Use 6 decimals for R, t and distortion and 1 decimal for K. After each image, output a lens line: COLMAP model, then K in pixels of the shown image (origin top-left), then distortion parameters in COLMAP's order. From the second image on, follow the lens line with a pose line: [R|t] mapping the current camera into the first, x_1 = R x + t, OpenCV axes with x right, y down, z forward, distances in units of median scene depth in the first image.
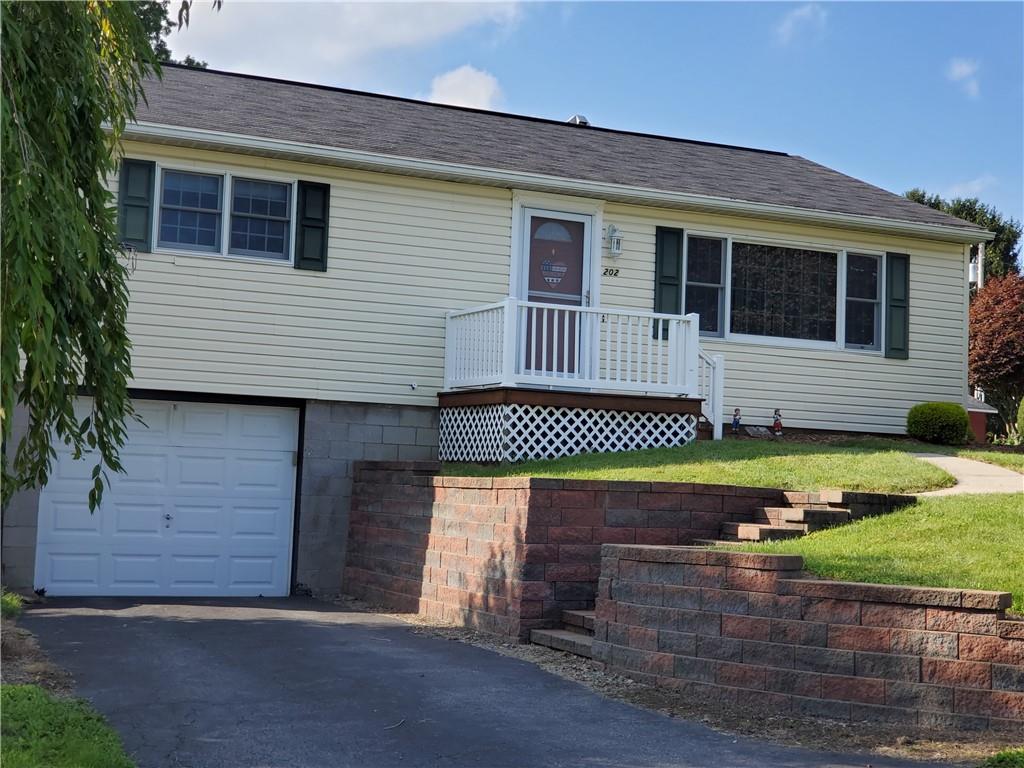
lens RADIAL K [[1556.1, 0, 514.5], [0, 1556.1, 351.9], [0, 0, 1]] dist [0.084817, 0.038126]
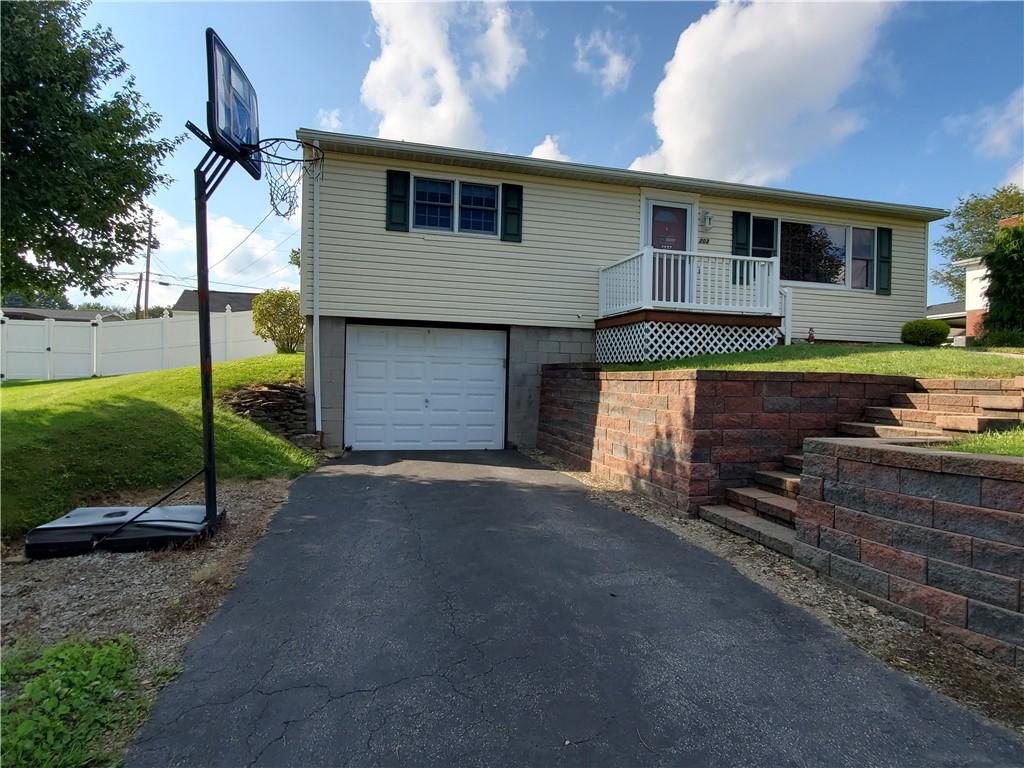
lens RADIAL K [[612.8, 0, 512.0], [0, 612.8, 384.0], [0, 0, 1]] dist [0.047076, 0.000539]
pose [[0.987158, -0.013406, -0.159182, -0.036781], [0.027925, 0.995611, 0.089321, 0.035793], [0.157286, -0.092619, 0.983200, 0.408813]]
